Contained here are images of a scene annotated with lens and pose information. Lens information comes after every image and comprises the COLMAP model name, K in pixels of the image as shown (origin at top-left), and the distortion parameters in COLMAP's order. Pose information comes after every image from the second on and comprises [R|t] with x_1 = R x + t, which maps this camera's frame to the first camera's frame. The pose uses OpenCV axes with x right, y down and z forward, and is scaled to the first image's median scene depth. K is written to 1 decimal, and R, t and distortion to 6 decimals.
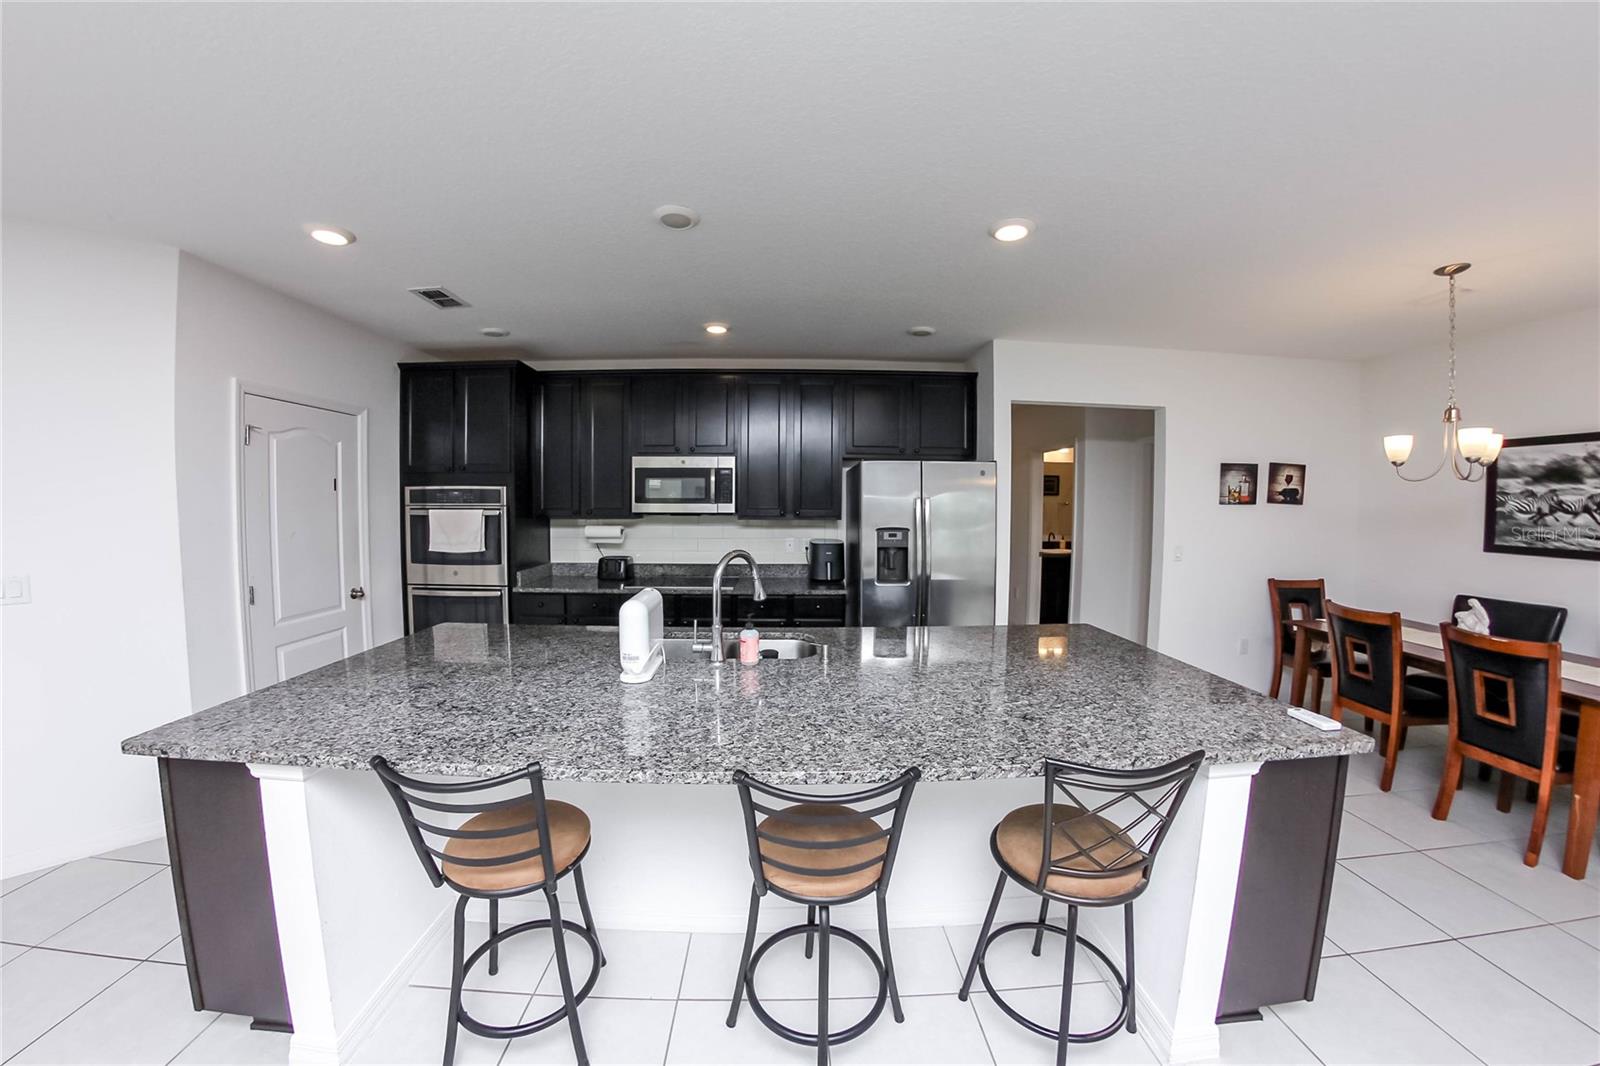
lens RADIAL K [[565.9, 0, 793.1], [0, 565.9, 529.5], [0, 0, 1]] dist [-0.091288, 0.017595]
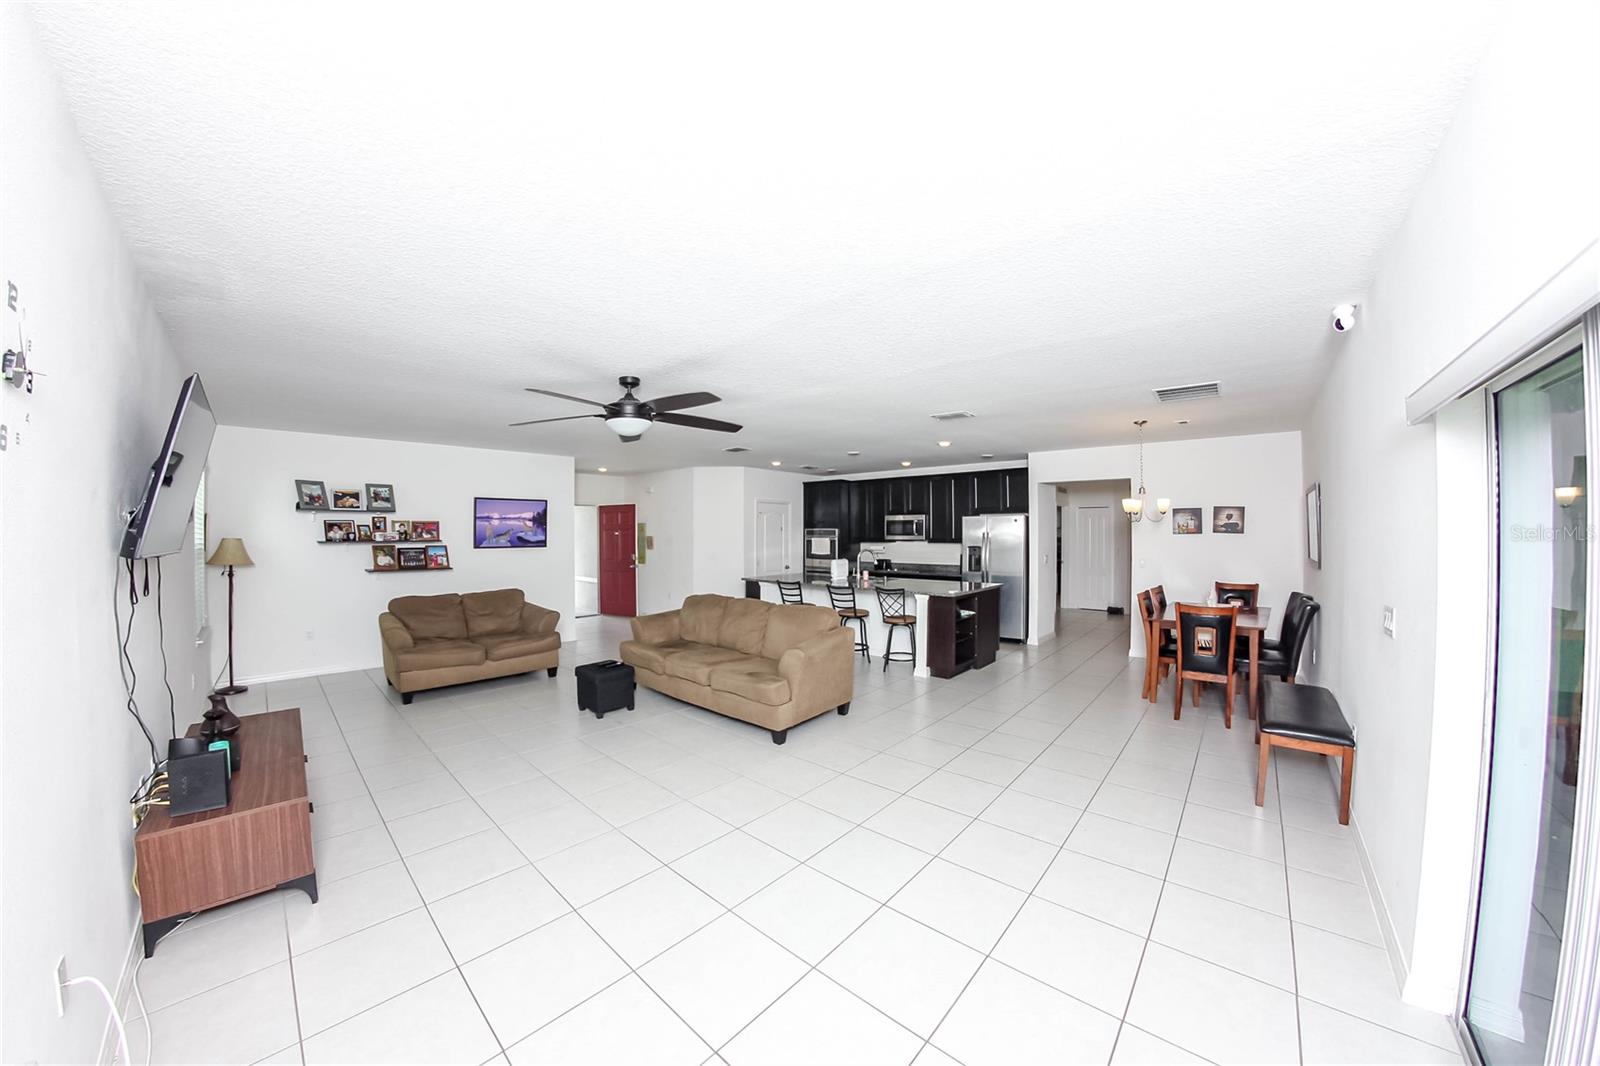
lens RADIAL K [[565.9, 0, 793.1], [0, 565.9, 529.5], [0, 0, 1]] dist [-0.091288, 0.017595]
pose [[0.716612, -0.011090, -0.697384, 1.155201], [-0.031284, 0.998356, -0.048022, 0.056744], [0.696770, 0.056230, 0.715087, -1.011005]]
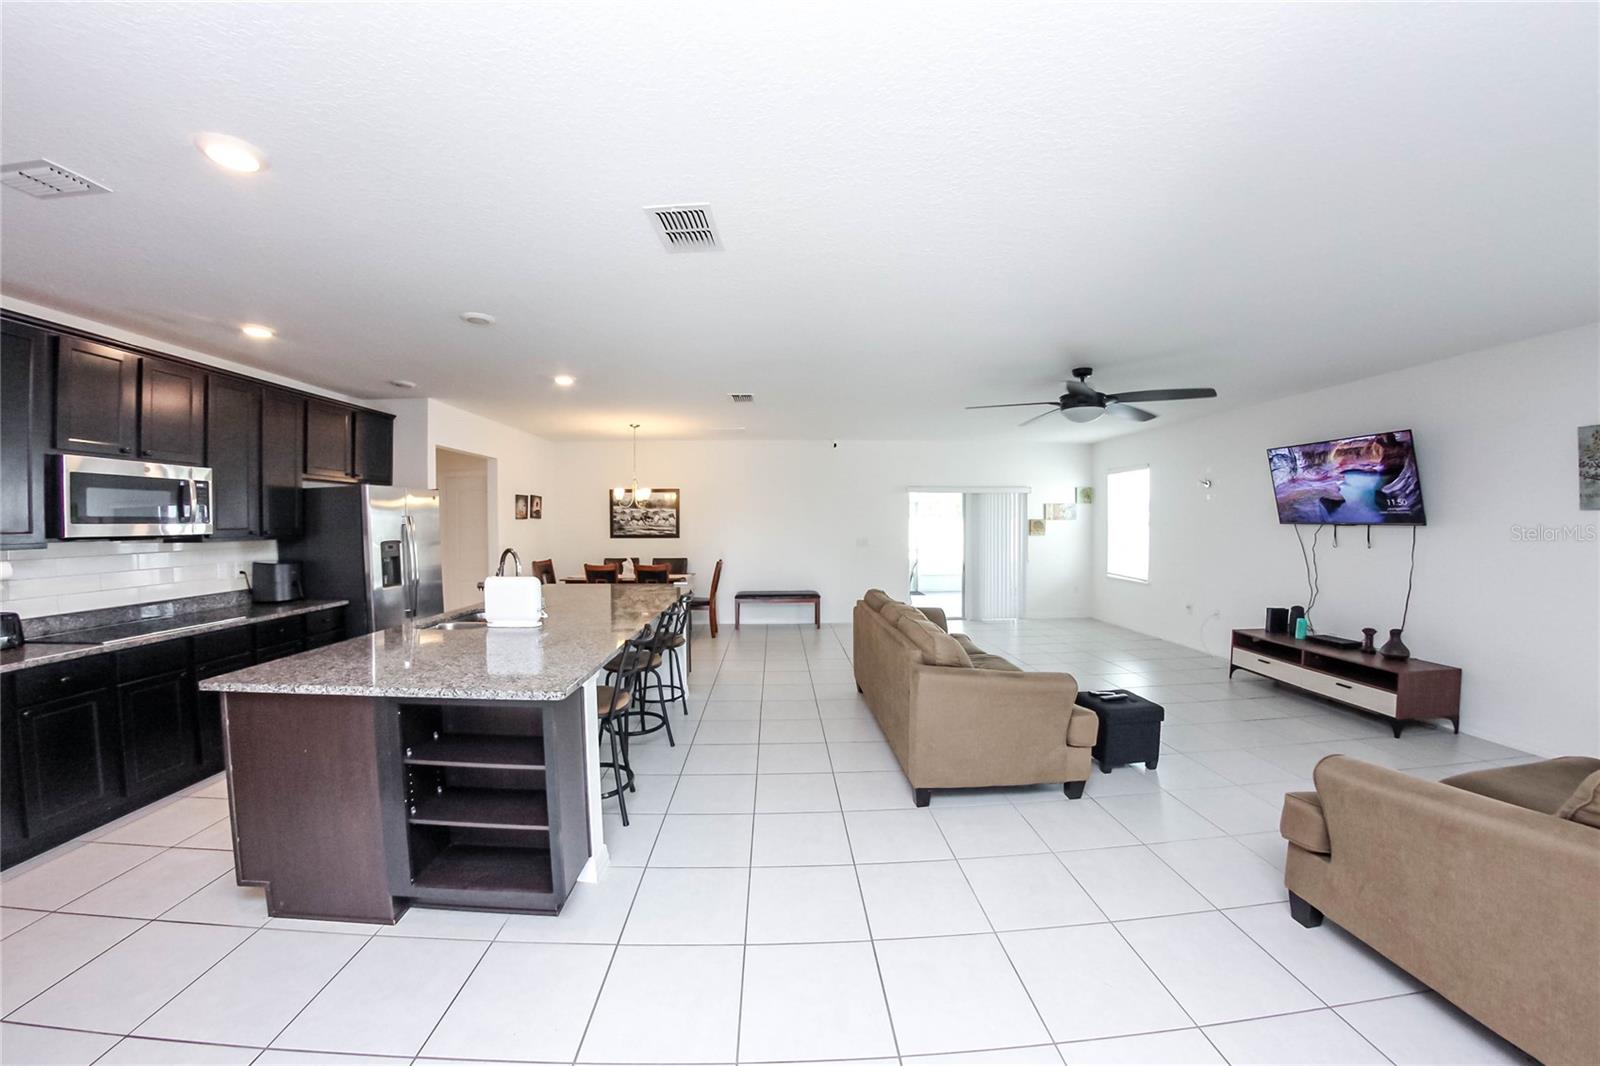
lens RADIAL K [[565.9, 0, 793.1], [0, 565.9, 529.5], [0, 0, 1]] dist [-0.091288, 0.017595]
pose [[0.009152, -0.023367, 0.999685, -0.953631], [0.056381, 0.998149, 0.022815, -0.004967], [-0.998367, 0.056154, 0.010453, 0.129226]]
